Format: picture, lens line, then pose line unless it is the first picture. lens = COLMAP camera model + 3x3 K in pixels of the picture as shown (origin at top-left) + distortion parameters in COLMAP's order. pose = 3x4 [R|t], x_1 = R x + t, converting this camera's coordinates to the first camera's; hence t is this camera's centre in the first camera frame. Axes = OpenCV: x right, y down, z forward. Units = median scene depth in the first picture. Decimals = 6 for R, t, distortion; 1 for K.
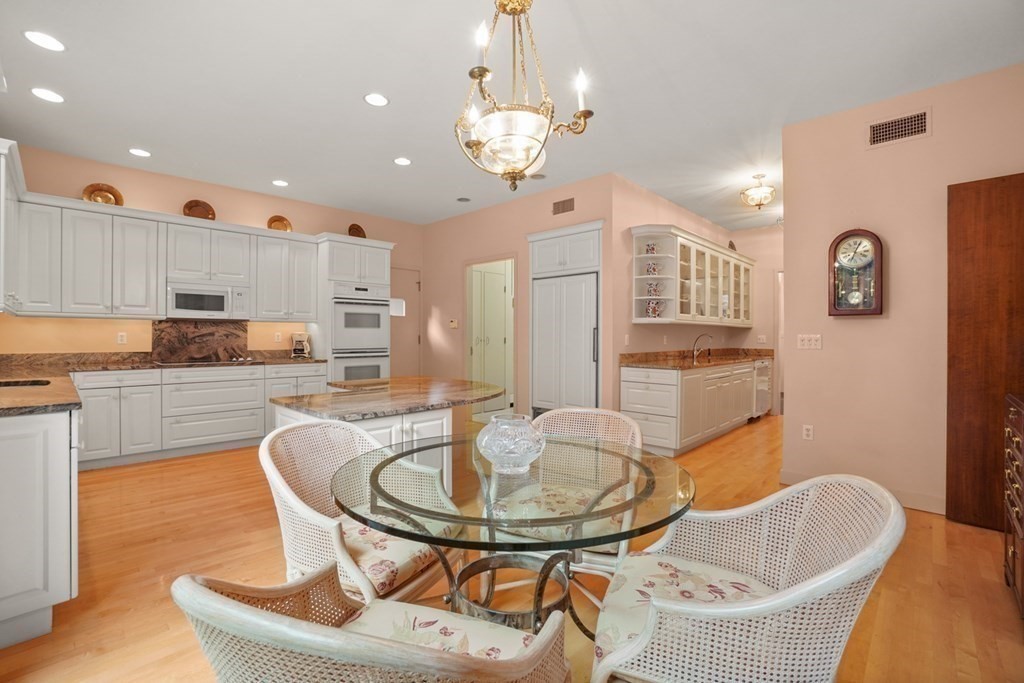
lens RADIAL K [[457.4, 0, 498.6], [0, 457.4, 337.9], [0, 0, 1]] dist [-0.047874, 0.012854]
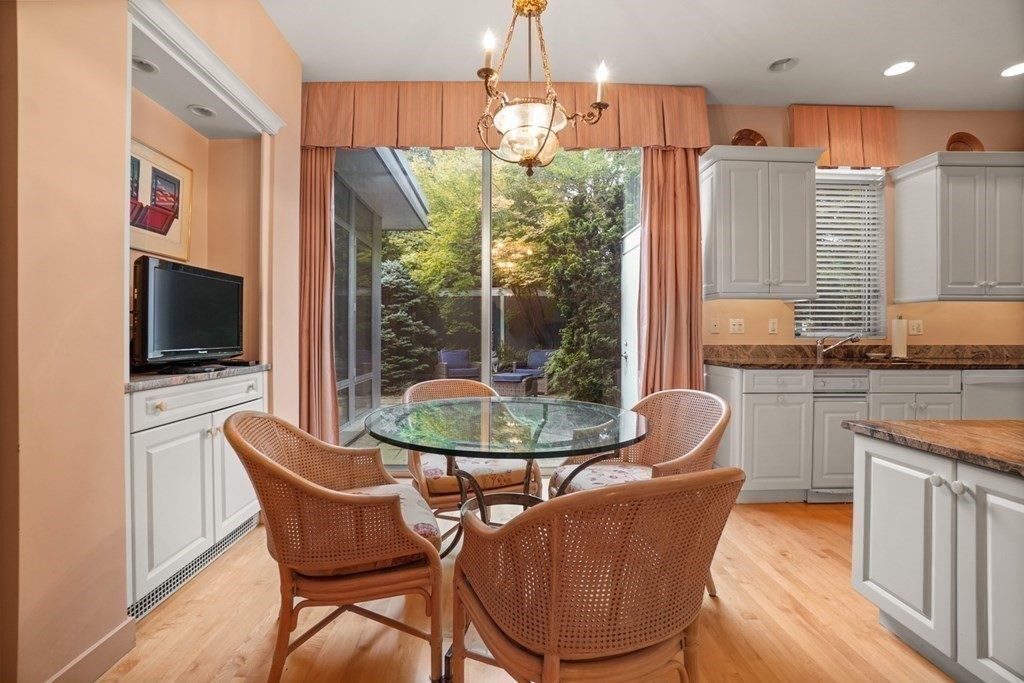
lens RADIAL K [[457.4, 0, 497.7], [0, 457.4, 334.9], [0, 0, 1]] dist [-0.047874, 0.012854]
pose [[-0.694492, -0.005316, -0.719481, 0.273917], [-0.008577, 0.999963, 0.000890, 0.019569], [0.719449, 0.006789, -0.694512, 0.544578]]
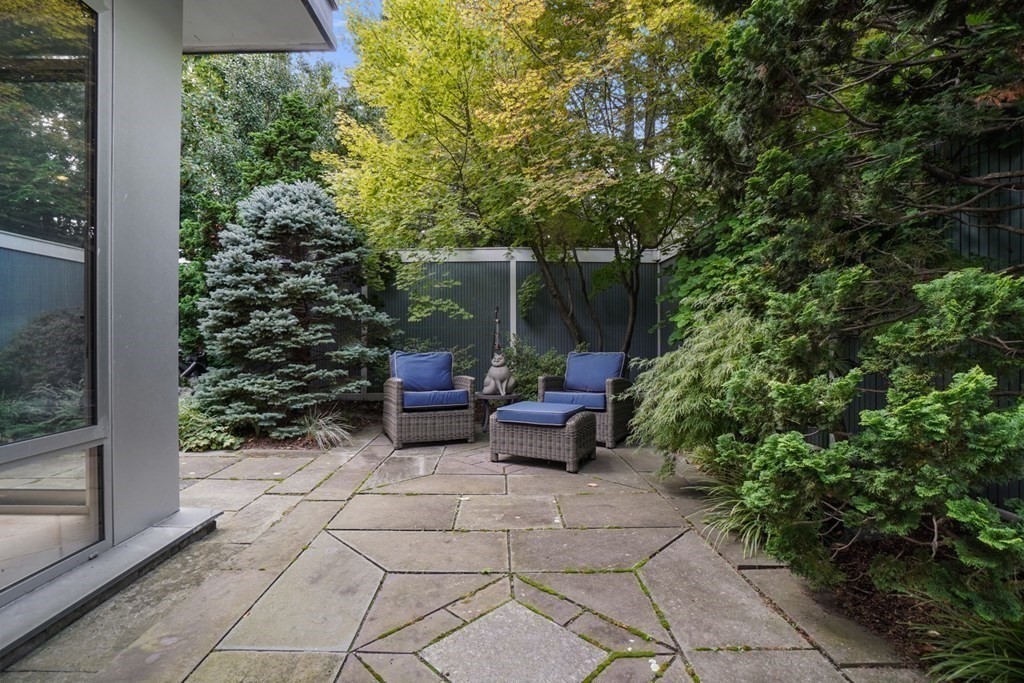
lens RADIAL K [[457.4, 0, 496.6], [0, 457.4, 347.3], [0, 0, 1]] dist [-0.047874, 0.012854]
pose [[-0.704514, 0.006729, -0.709658, -0.392469], [-0.013179, 0.999659, 0.022562, 0.051423], [0.709568, 0.025248, -0.704185, -0.111606]]
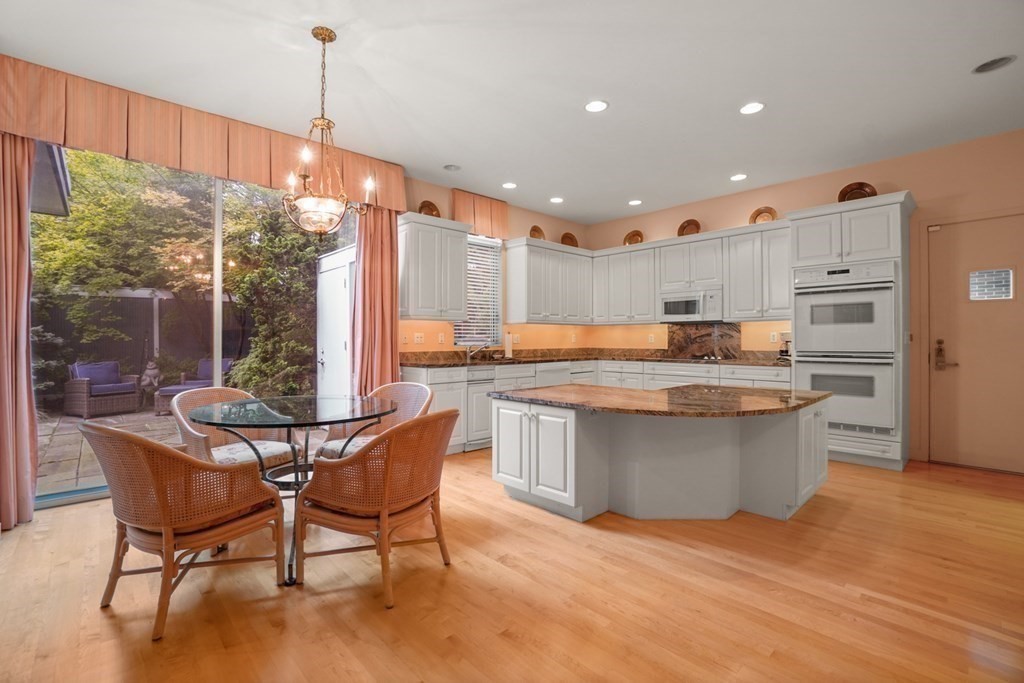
lens RADIAL K [[457.4, 0, 508.7], [0, 457.4, 337.9], [0, 0, 1]] dist [-0.047874, 0.012854]
pose [[-0.027571, -0.008082, -0.999587, 0.503776], [-0.003063, 0.999963, -0.008001, 0.009947], [0.999615, 0.002841, -0.027594, 0.547325]]
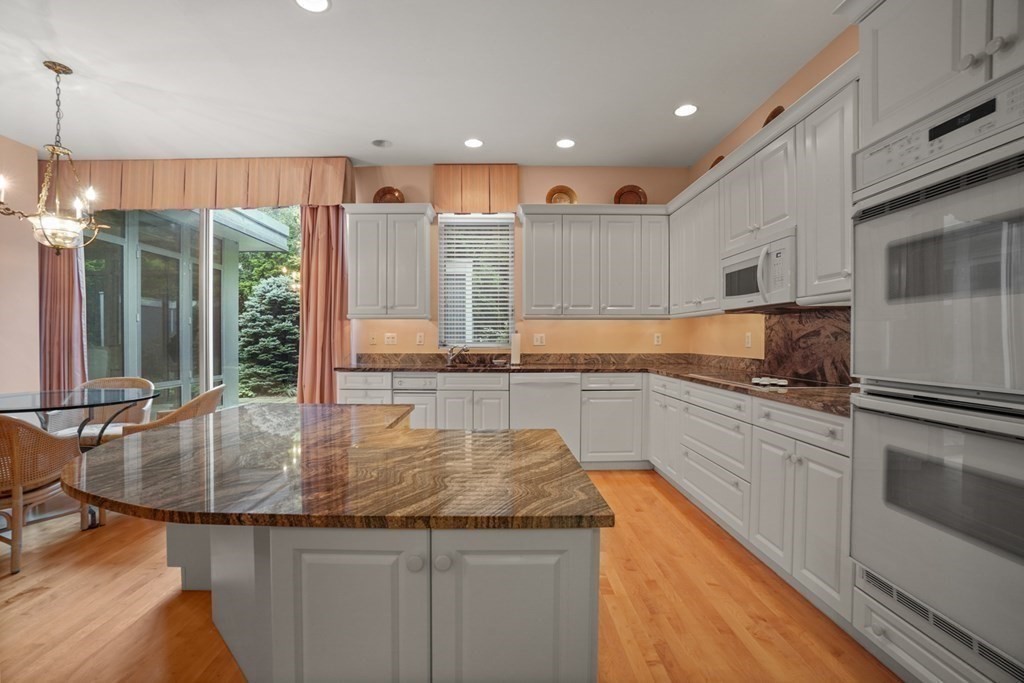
lens RADIAL K [[457.4, 0, 506.0], [0, 457.4, 344.9], [0, 0, 1]] dist [-0.047874, 0.012854]
pose [[-0.694541, 0.004870, -0.719437, 0.008458], [-0.007068, 0.999883, 0.013591, 0.001435], [0.719419, 0.014524, -0.694425, 1.127505]]
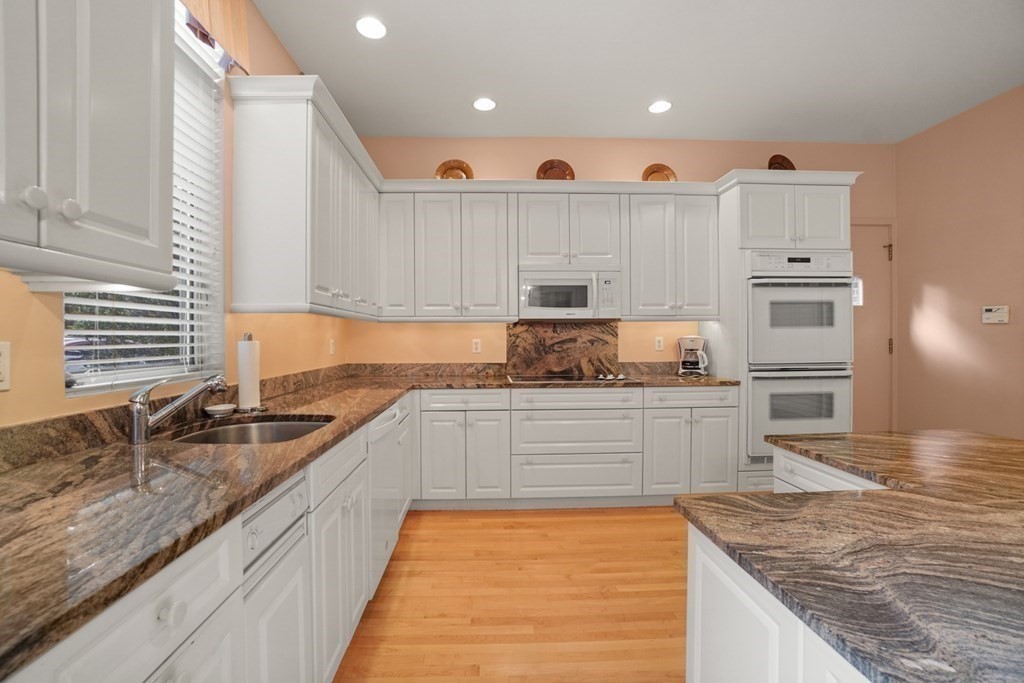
lens RADIAL K [[457.4, 0, 500.9], [0, 457.4, 342.1], [0, 0, 1]] dist [-0.047874, 0.012854]
pose [[0.732024, -0.002510, -0.681274, -0.217665], [0.005523, 0.999982, 0.002250, -0.007311], [0.681257, -0.005410, 0.732025, 0.375699]]
